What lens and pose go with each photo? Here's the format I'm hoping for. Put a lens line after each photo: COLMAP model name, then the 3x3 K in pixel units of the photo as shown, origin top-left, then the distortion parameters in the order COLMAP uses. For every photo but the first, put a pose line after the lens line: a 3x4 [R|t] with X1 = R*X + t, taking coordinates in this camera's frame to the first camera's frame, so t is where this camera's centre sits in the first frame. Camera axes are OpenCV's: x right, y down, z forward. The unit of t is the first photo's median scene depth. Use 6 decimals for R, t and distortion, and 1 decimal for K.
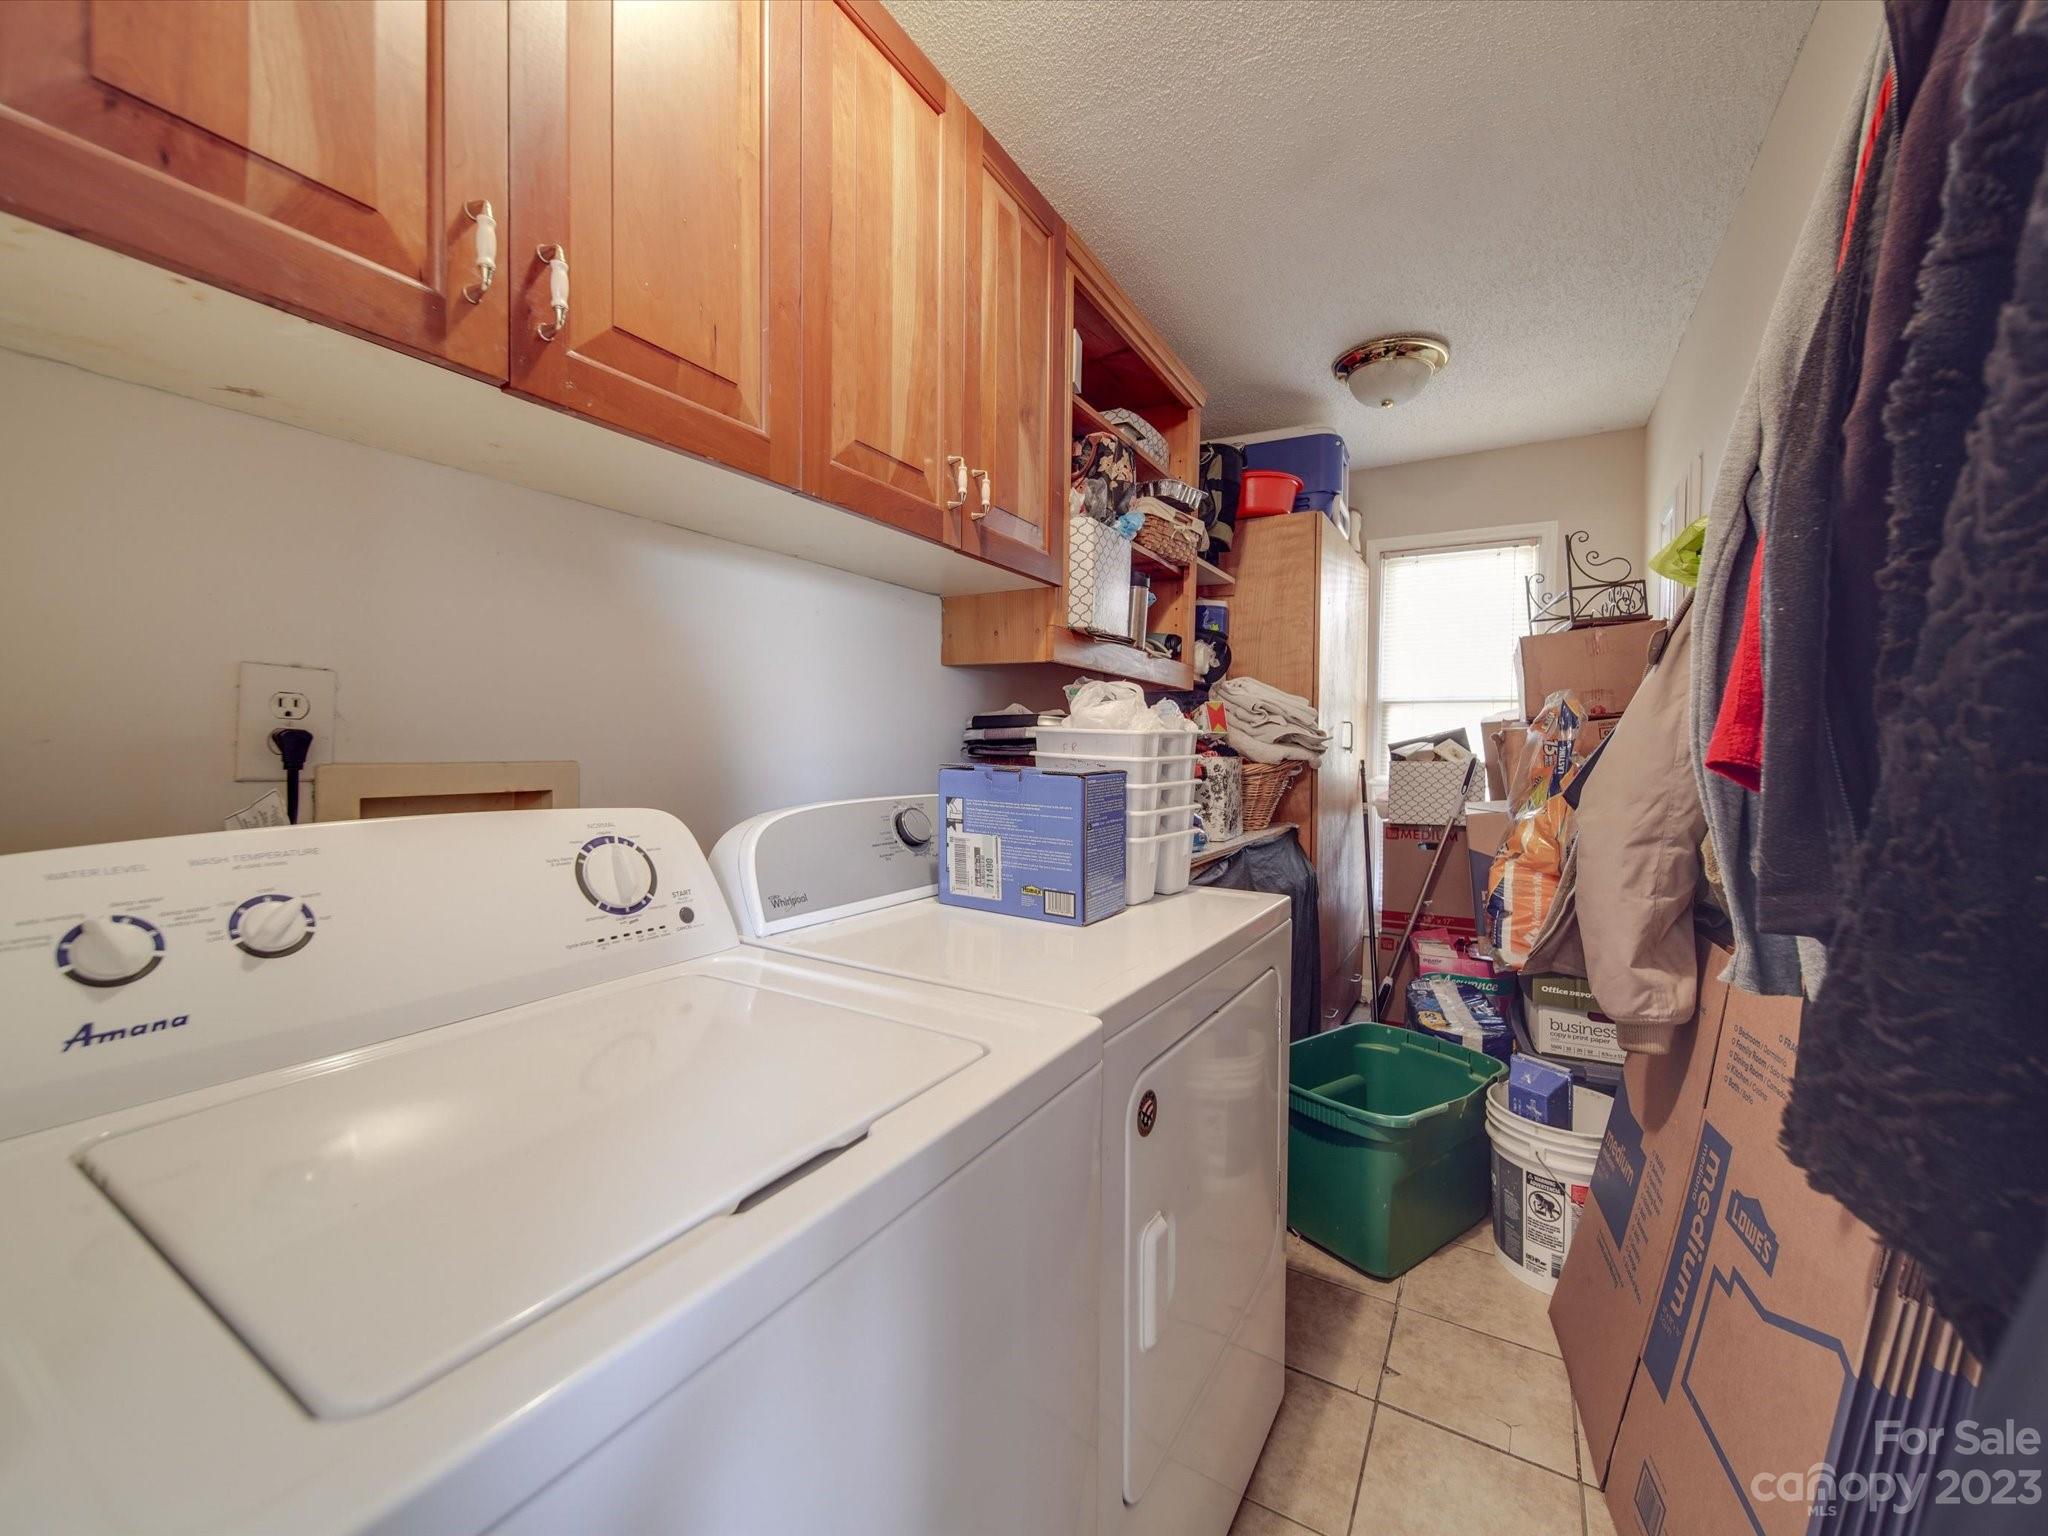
lens RADIAL K [[817.1, 0, 1031.6], [0, 817.1, 765.5], [0, 0, 1]] dist [0.000954, -0.001500]
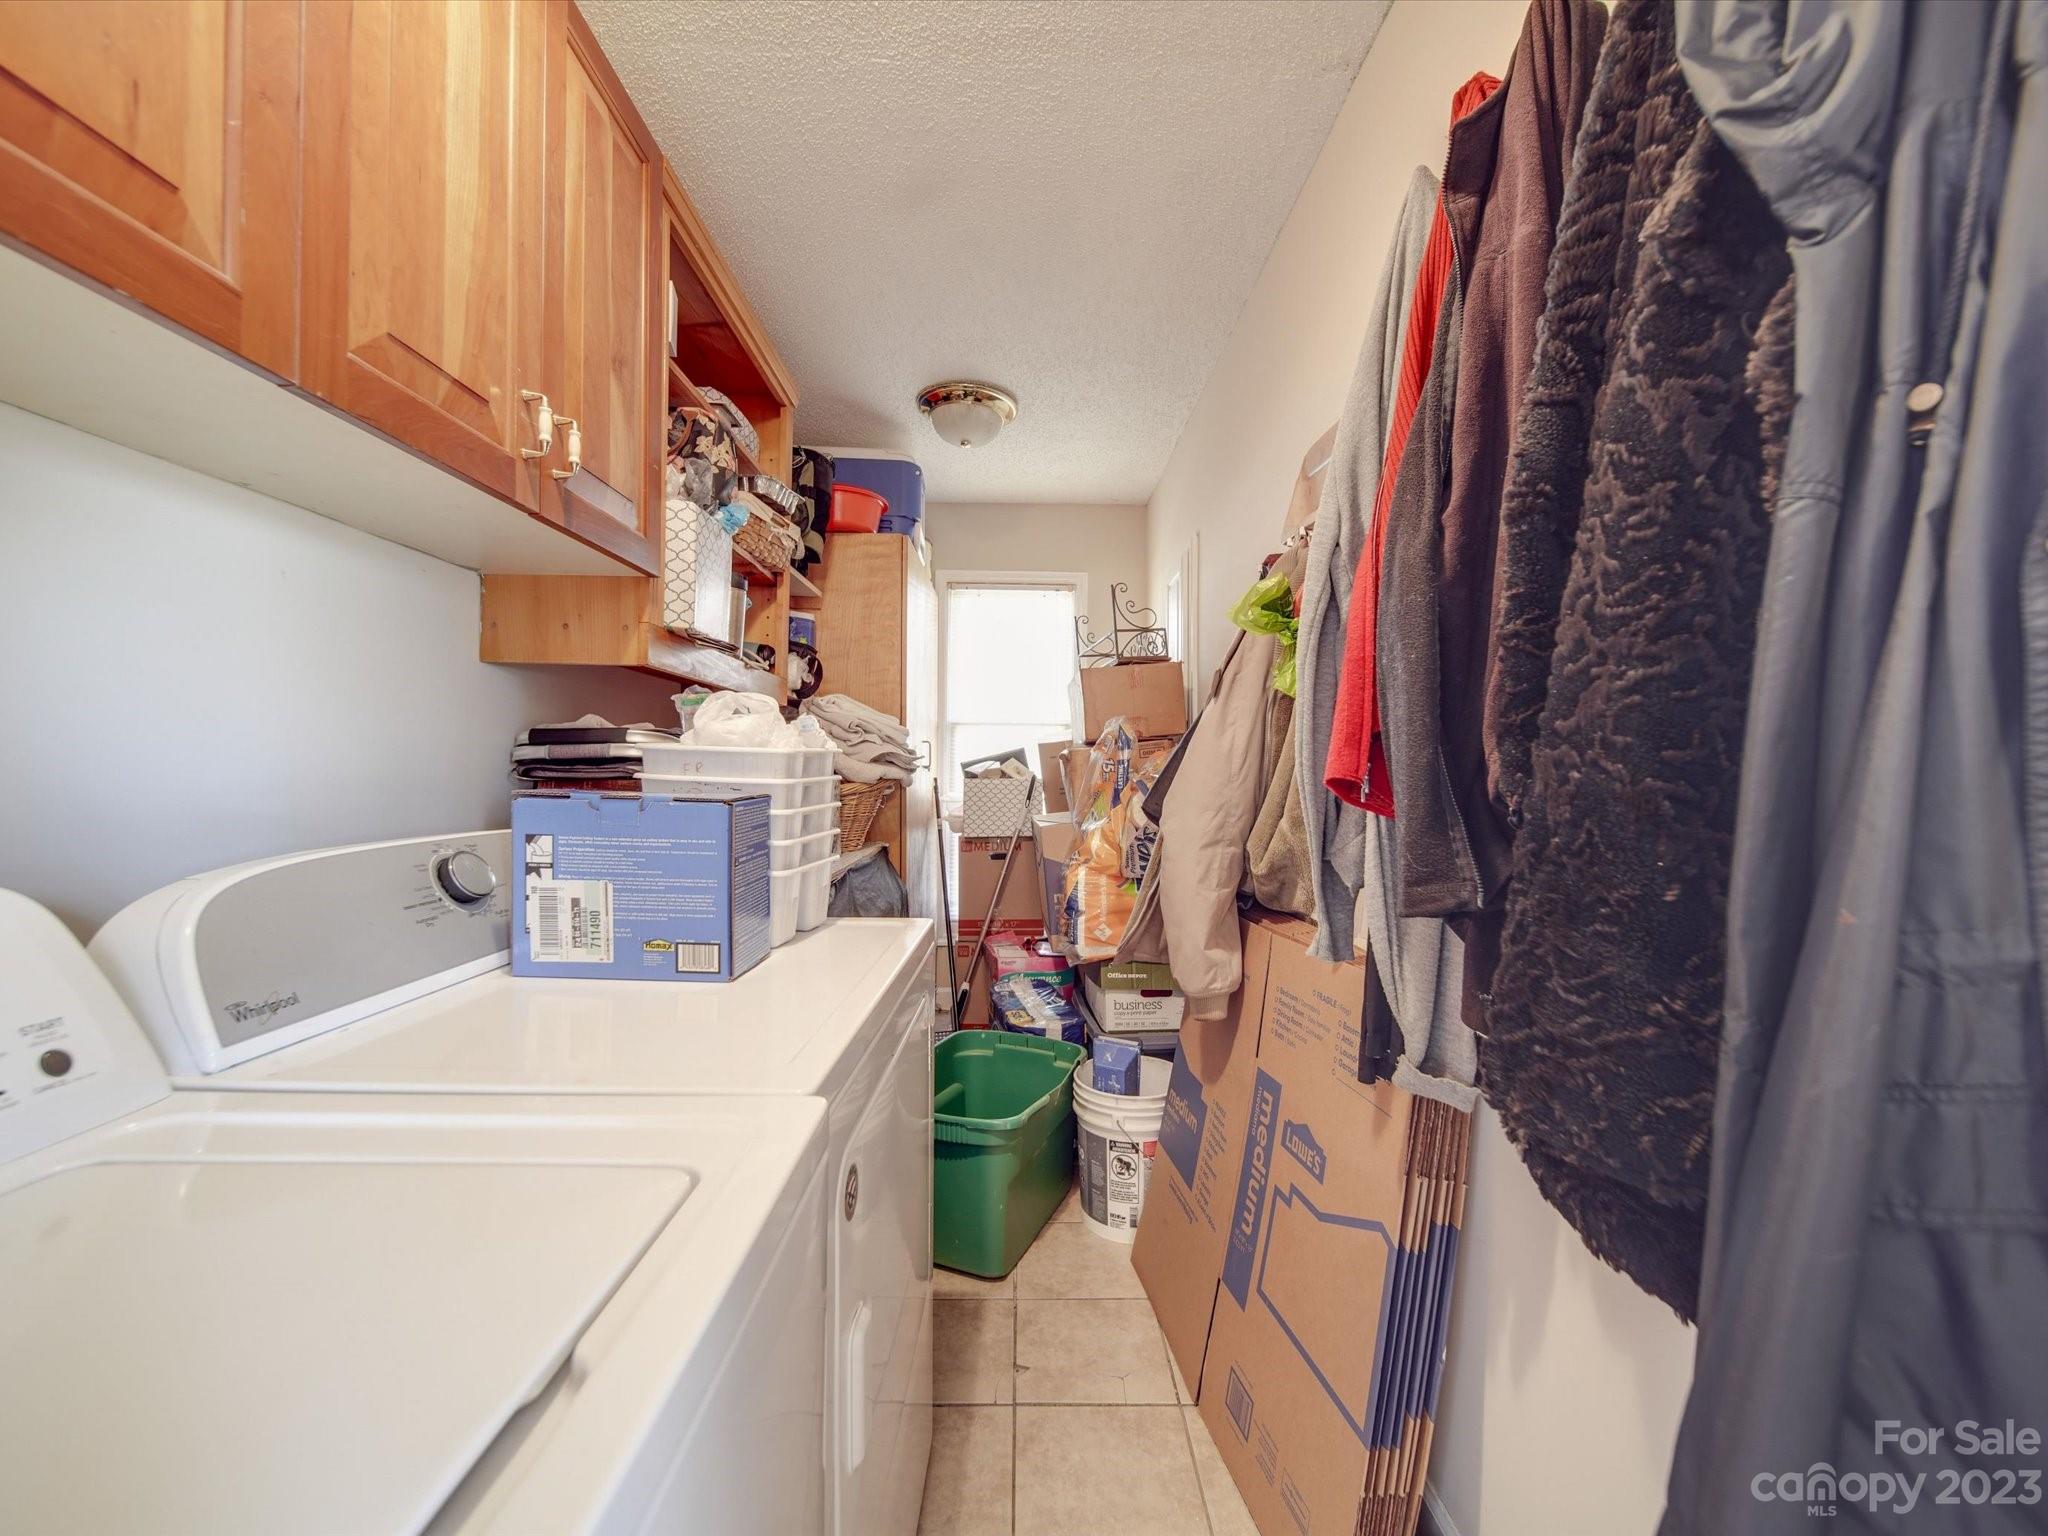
lens RADIAL K [[817.1, 0, 1032.3], [0, 817.1, 765.9], [0, 0, 1]] dist [0.000954, -0.001500]
pose [[0.851473, -0.004254, 0.524381, -0.099899], [0.015584, 0.999731, -0.017195, -0.004757], [-0.524166, 0.022813, 0.851310, 0.104997]]
